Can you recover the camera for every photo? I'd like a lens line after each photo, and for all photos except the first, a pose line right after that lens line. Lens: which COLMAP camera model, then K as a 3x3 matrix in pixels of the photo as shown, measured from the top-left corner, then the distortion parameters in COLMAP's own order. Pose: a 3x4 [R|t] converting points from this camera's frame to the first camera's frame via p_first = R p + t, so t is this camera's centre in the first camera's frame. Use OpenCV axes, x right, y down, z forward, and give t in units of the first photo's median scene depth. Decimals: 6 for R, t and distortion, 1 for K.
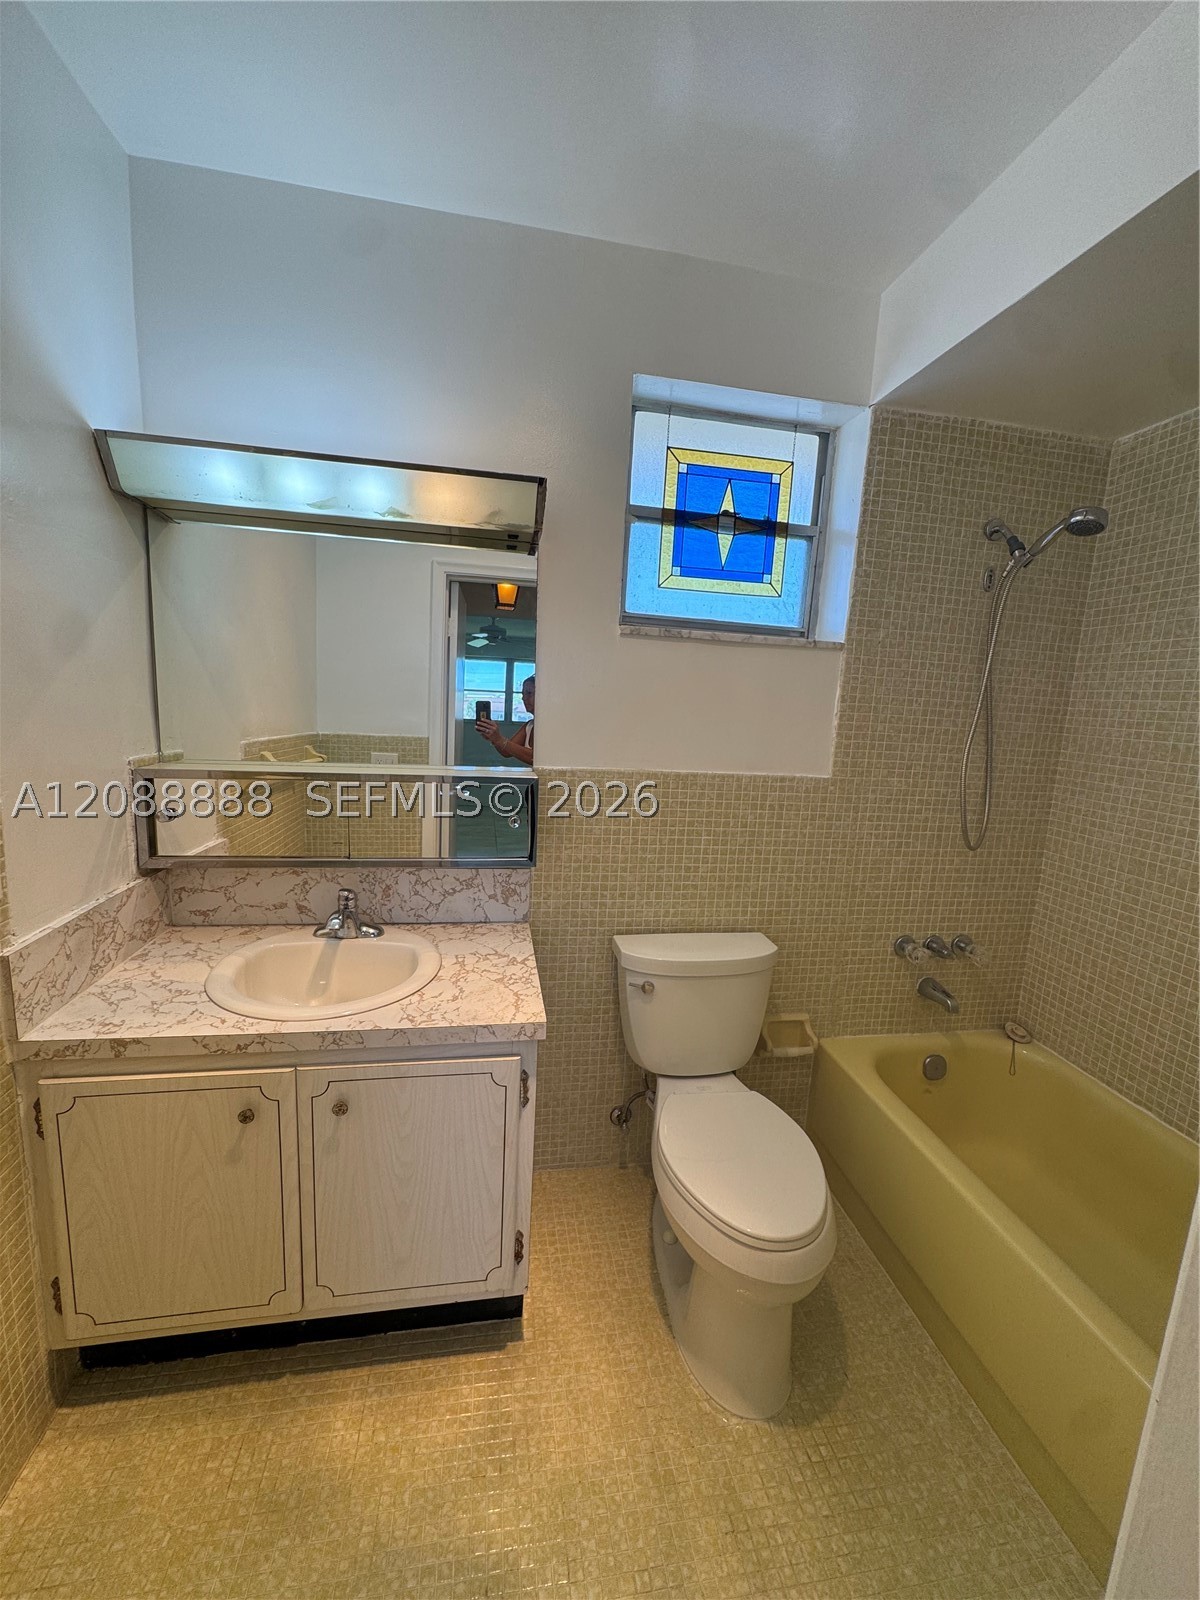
lens RADIAL K [[640.3, 0, 598.4], [0, 640.3, 799.0], [0, 0, 1]] dist [-0.002184, -0.000080]
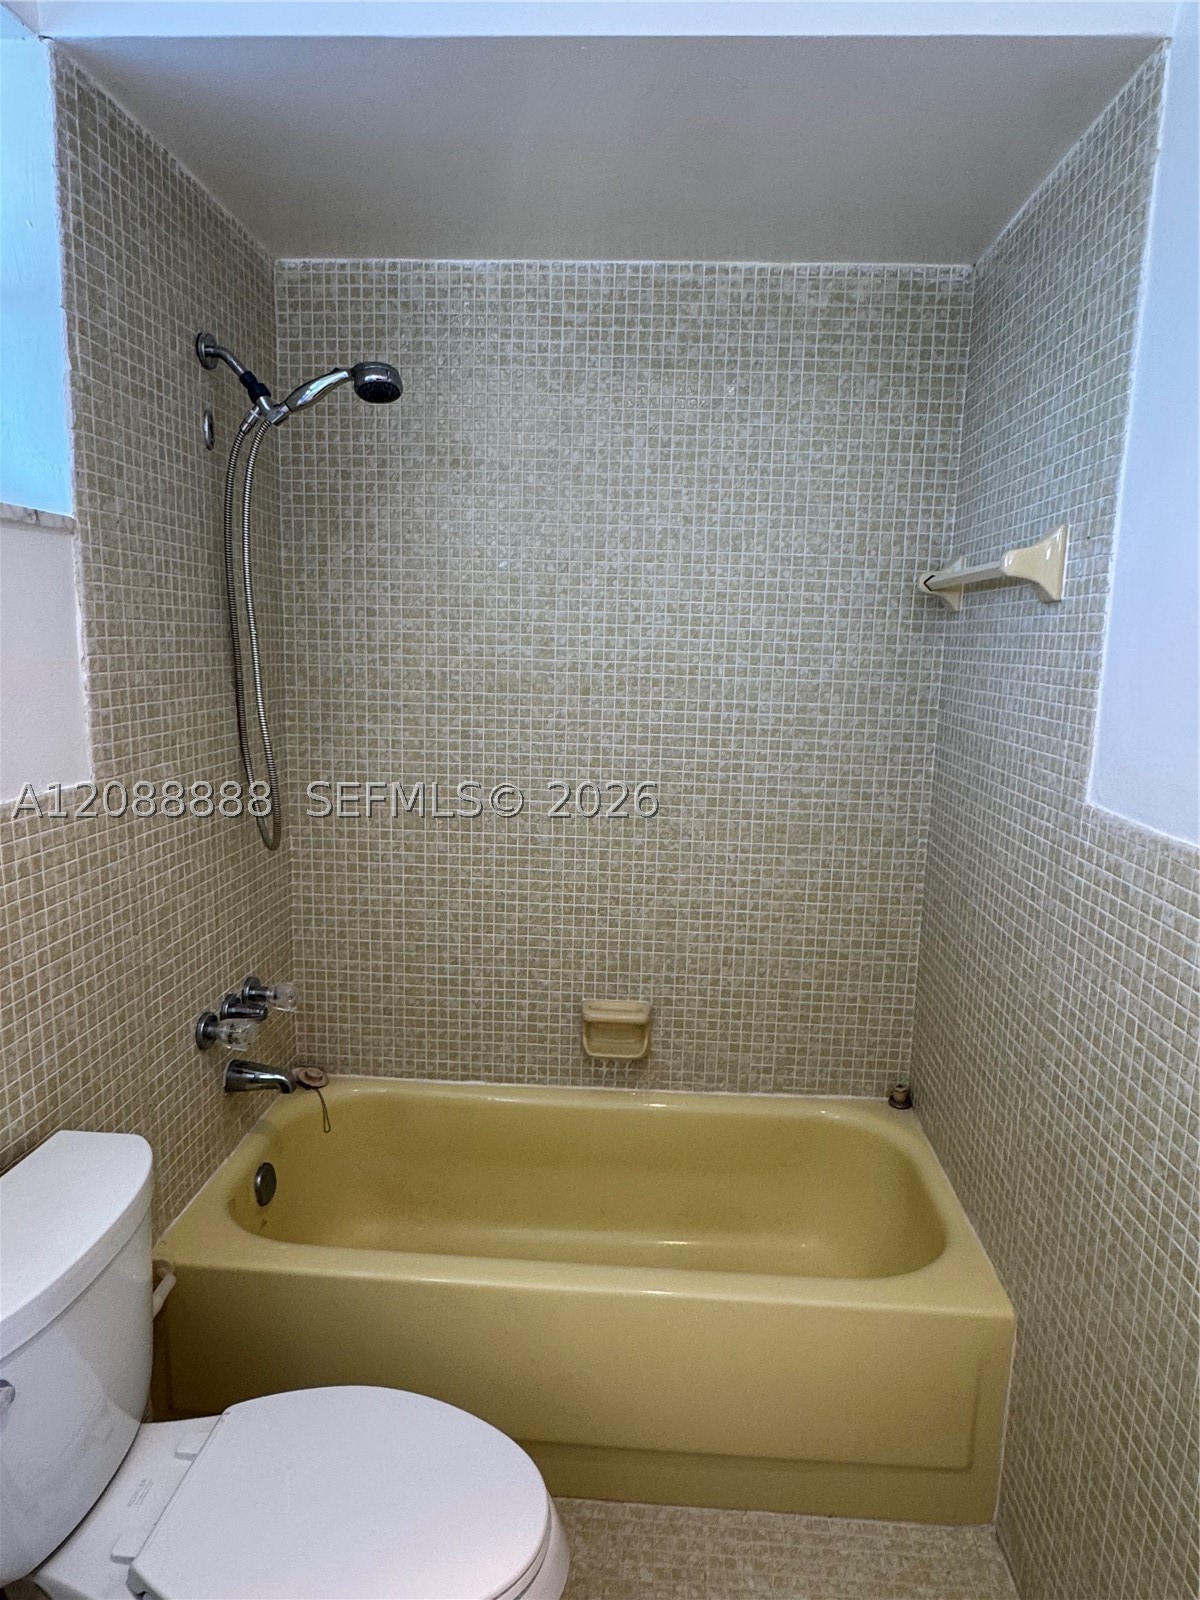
lens RADIAL K [[974.9, 0, 599.8], [0, 974.9, 801.5], [0, 0, 1]] dist [-0.002095, -0.001040]
pose [[0.237128, -0.206093, 0.949366, -0.296374], [0.140067, 0.974281, 0.176517, -0.103643], [-0.961328, 0.091118, 0.259896, 0.420362]]
